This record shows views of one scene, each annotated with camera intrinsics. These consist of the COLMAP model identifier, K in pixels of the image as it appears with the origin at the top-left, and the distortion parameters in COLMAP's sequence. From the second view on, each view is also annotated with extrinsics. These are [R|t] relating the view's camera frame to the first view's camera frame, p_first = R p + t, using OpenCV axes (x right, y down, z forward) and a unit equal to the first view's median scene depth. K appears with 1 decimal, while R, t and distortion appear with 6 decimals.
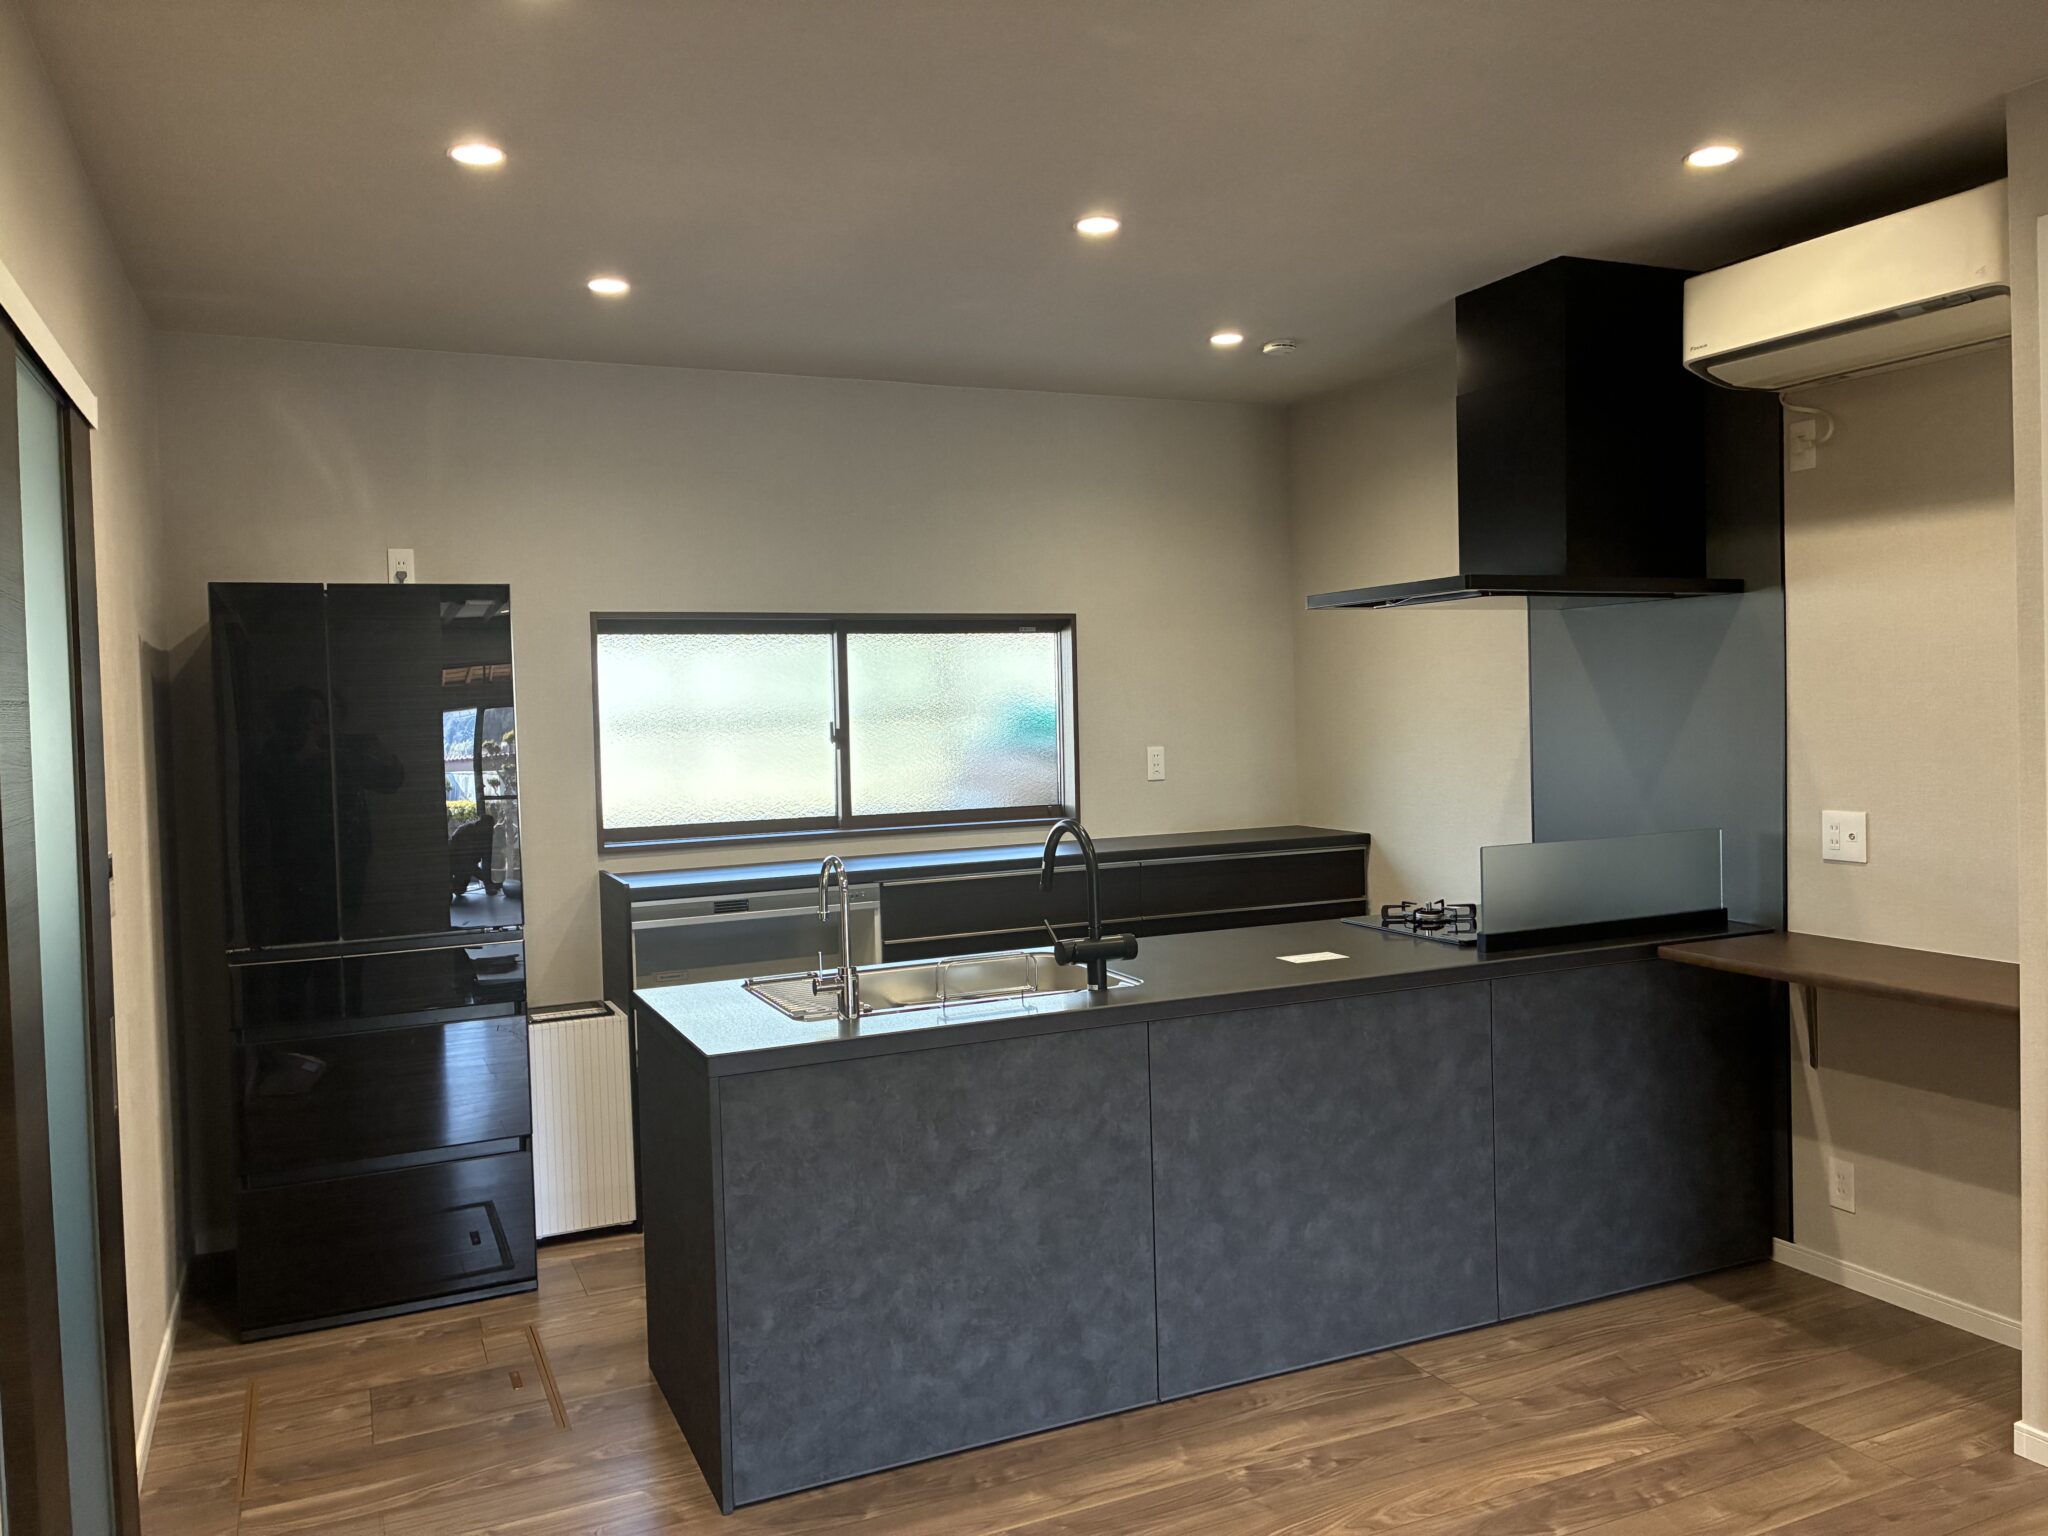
lens RADIAL K [[1541.1, 0, 1025.0], [0, 1541.1, 767.5], [0, 0, 1]] dist [0.010843, -0.006687]
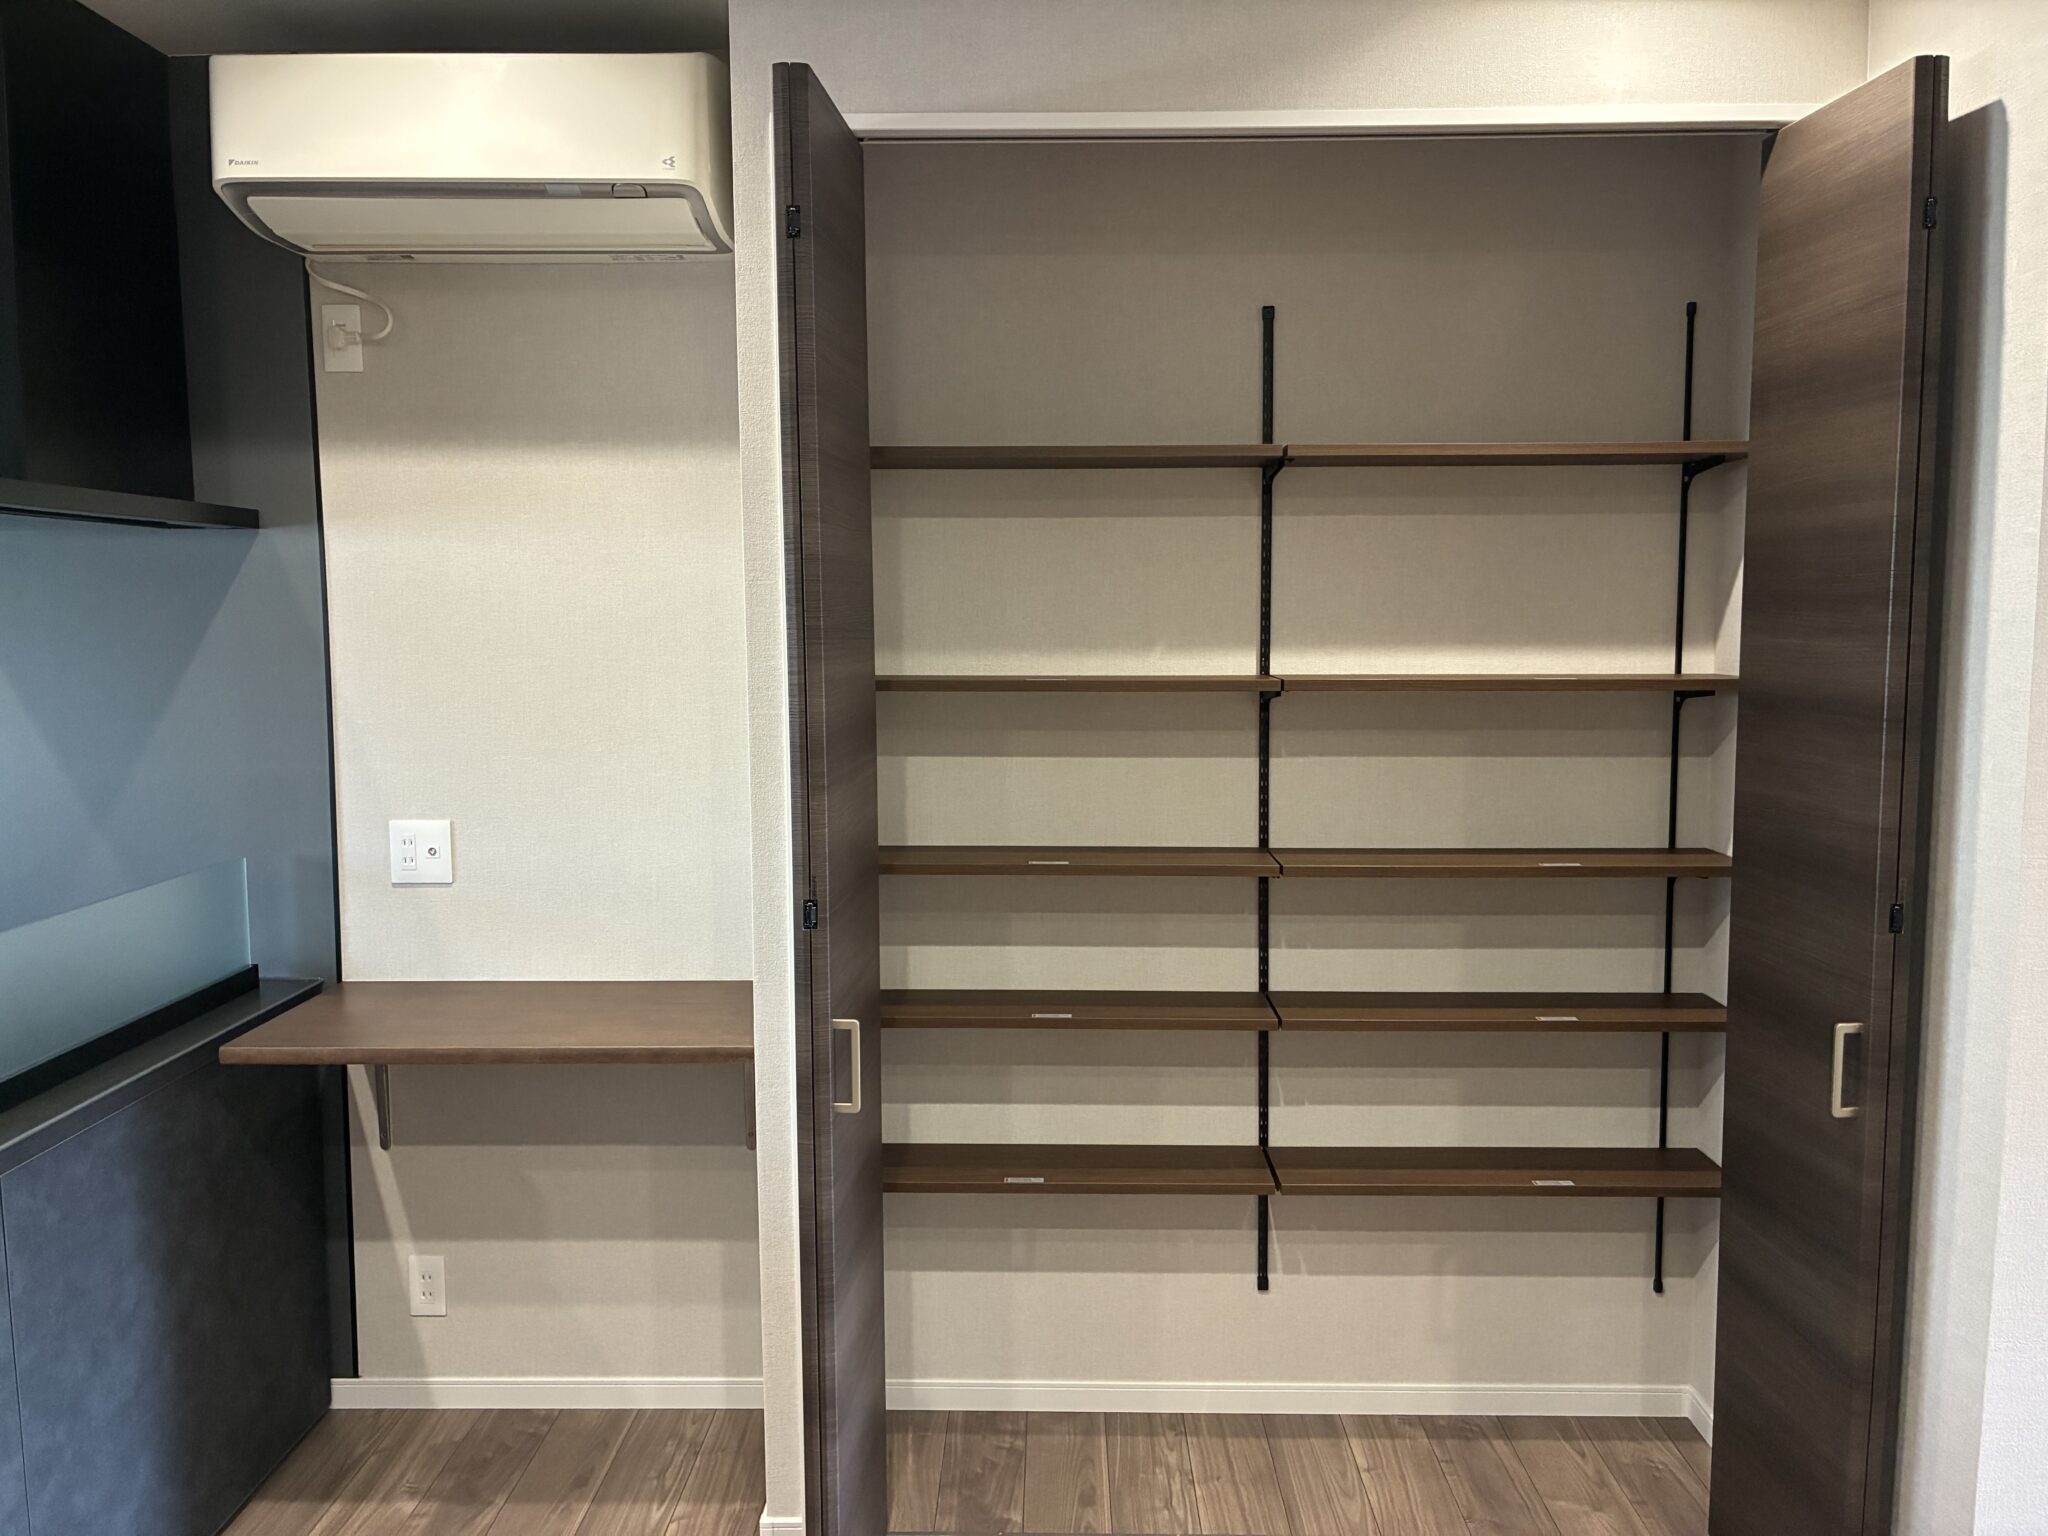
lens RADIAL K [[1541.1, 0, 1026.1], [0, 1541.1, 756.2], [0, 0, 1]] dist [0.010843, -0.006687]
pose [[0.426581, -0.058594, 0.902549, -0.042903], [0.027617, 0.998278, 0.051756, -0.035376], [-0.904028, 0.002847, 0.427464, 0.377873]]
